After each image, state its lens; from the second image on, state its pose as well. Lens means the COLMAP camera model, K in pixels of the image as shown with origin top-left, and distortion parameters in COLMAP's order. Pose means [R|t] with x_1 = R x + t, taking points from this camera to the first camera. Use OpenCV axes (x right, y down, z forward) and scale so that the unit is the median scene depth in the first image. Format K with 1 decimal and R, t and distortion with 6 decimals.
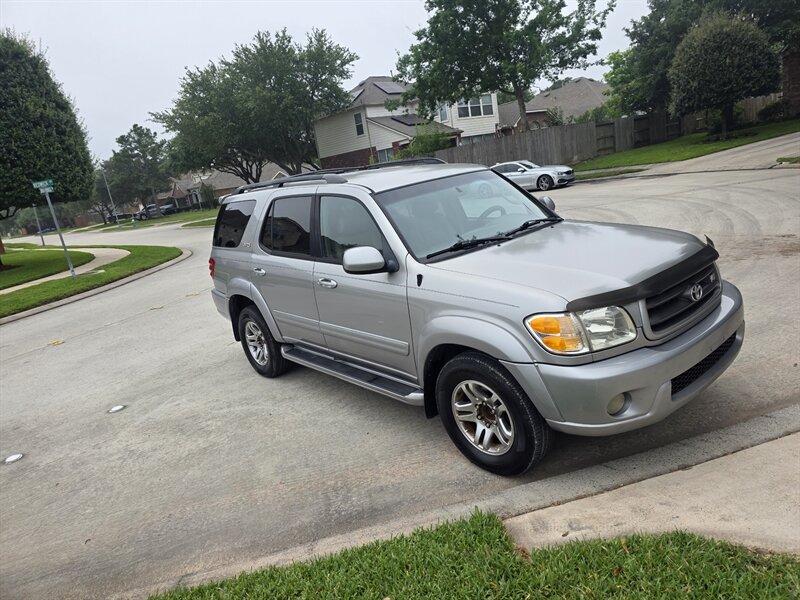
lens RADIAL K [[536.1, 0, 408.7], [0, 536.1, 291.9], [0, 0, 1]] dist [0.070019, -0.067759]
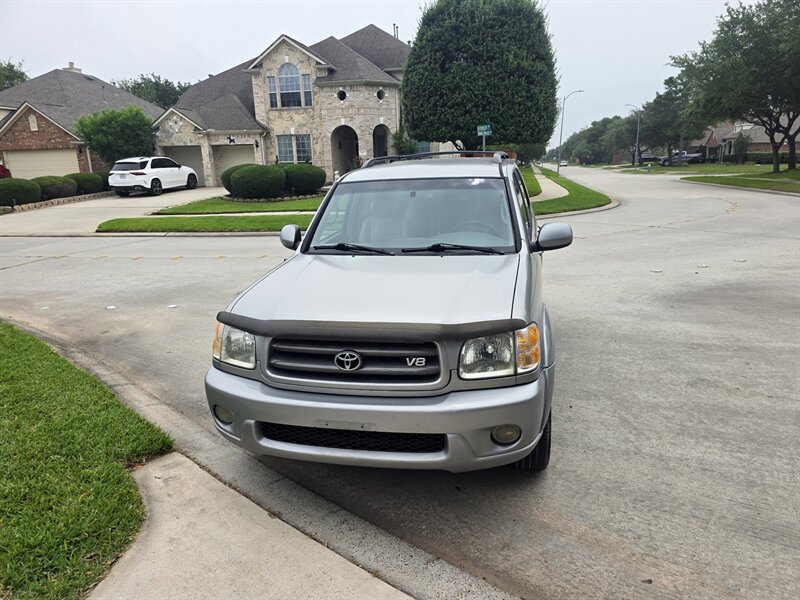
lens RADIAL K [[536.1, 0, 406.5], [0, 536.1, 303.5], [0, 0, 1]] dist [0.070019, -0.067759]
pose [[0.588108, 0.335370, -0.735973, 0.208490], [-0.245358, 0.941073, 0.232768, -0.054384], [0.770668, 0.043684, 0.635738, 0.091354]]
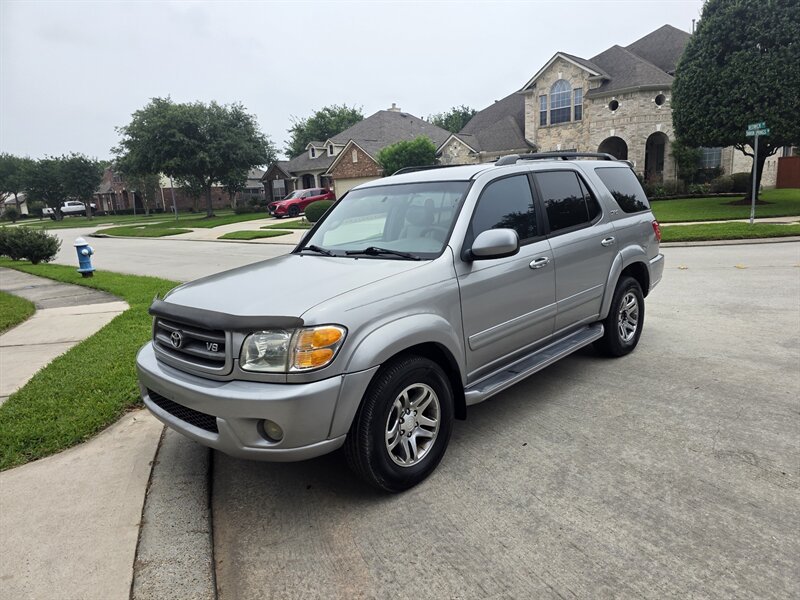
lens RADIAL K [[536.1, 0, 407.3], [0, 536.1, 305.1], [0, 0, 1]] dist [0.070019, -0.067759]
pose [[0.094976, 0.344207, -0.934078, 0.259199], [-0.185701, 0.927975, 0.323076, -0.080219], [0.978006, 0.142774, 0.152054, 0.220062]]
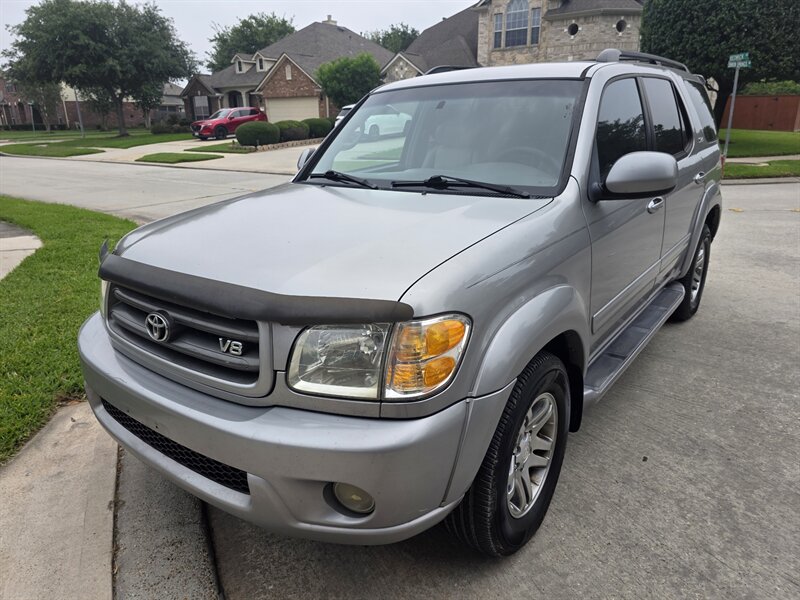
lens RADIAL K [[536.1, 0, 394.2], [0, 536.1, 307.4], [0, 0, 1]] dist [0.070019, -0.067759]
pose [[0.188959, 0.460110, -0.867521, 0.188349], [-0.236182, 0.878798, 0.414646, -0.056154], [0.953159, 0.126542, 0.274727, 0.189668]]
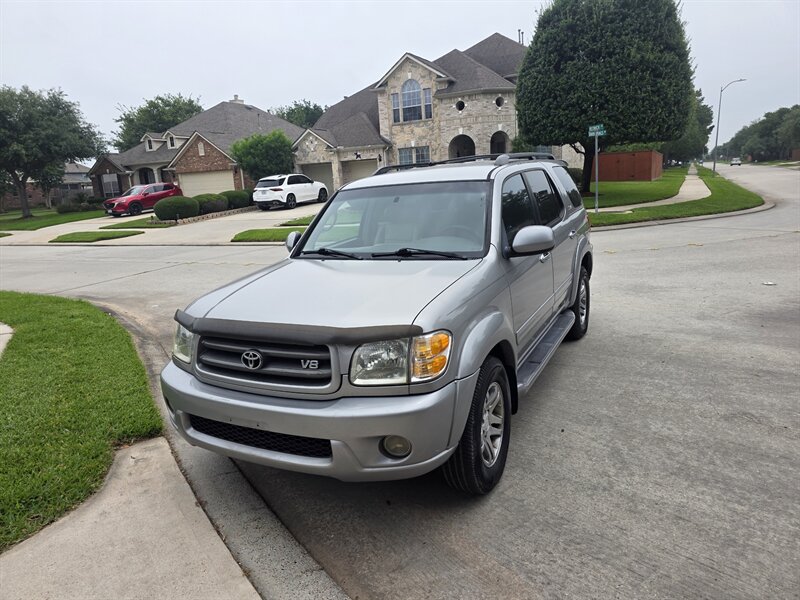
lens RADIAL K [[536.1, 0, 389.6], [0, 536.1, 287.5], [0, 0, 1]] dist [0.070019, -0.067759]
pose [[0.349850, 0.312633, -0.883100, 0.239447], [-0.201733, 0.945697, 0.254875, -0.068588], [0.914827, 0.088982, 0.393920, 0.148605]]
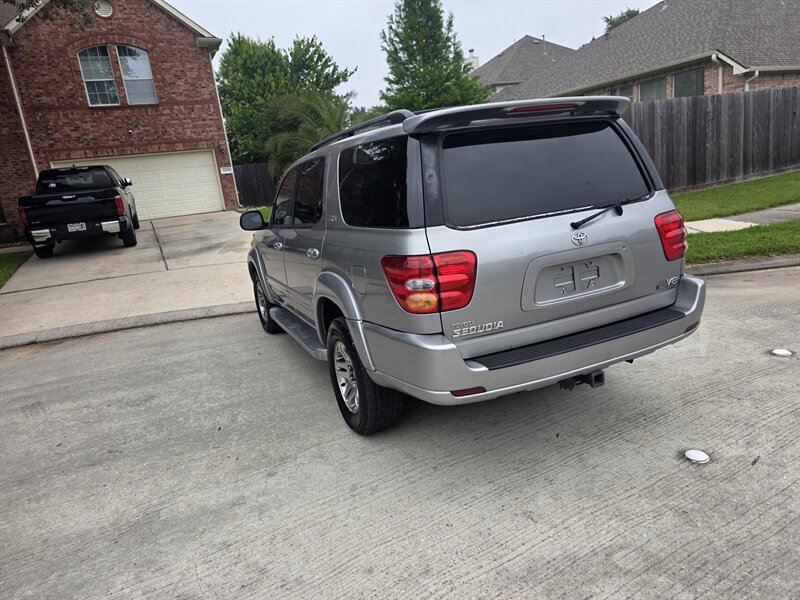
lens RADIAL K [[536.1, 0, 408.8], [0, 536.1, 300.4], [0, 0, 1]] dist [0.070019, -0.067759]
pose [[-0.925144, 0.189605, 0.328875, -0.101045], [0.315273, 0.866315, 0.387428, -0.095011], [-0.211451, 0.462112, -0.861244, 0.542042]]
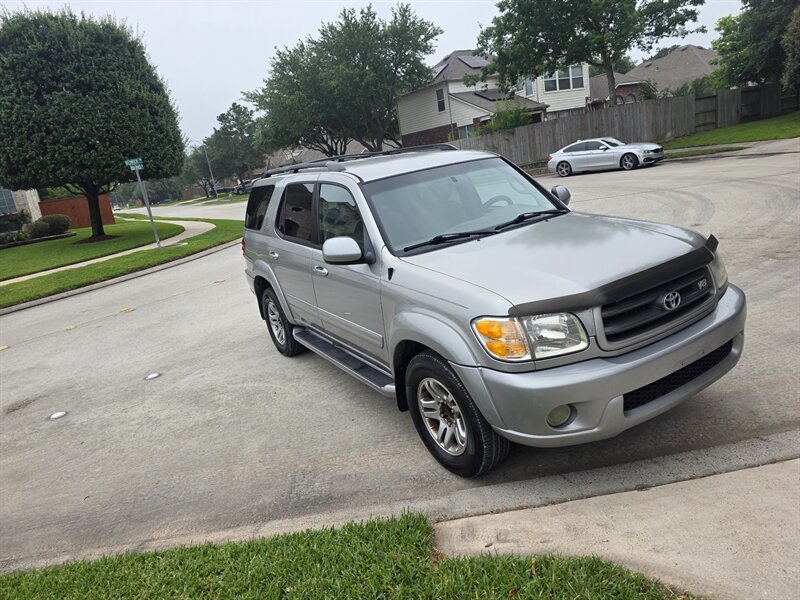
lens RADIAL K [[536.1, 0, 408.1], [0, 536.1, 291.0], [0, 0, 1]] dist [0.070019, -0.067759]
pose [[0.986841, 0.043949, -0.155608, 0.040677], [-0.037625, 0.998351, 0.043358, -0.006775], [0.157257, -0.036933, 0.986867, 0.004751]]
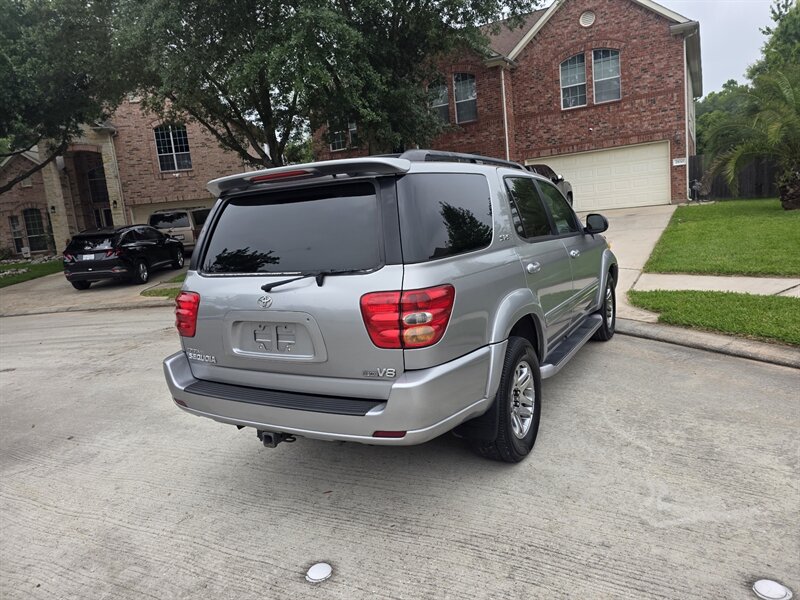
lens RADIAL K [[536.1, 0, 408.5], [0, 536.1, 286.4], [0, 0, 1]] dist [0.070019, -0.067759]
pose [[-0.304639, 0.055037, 0.950877, -0.265170], [0.352380, 0.934006, 0.058834, -0.033818], [-0.884886, 0.352993, -0.303928, 0.400559]]
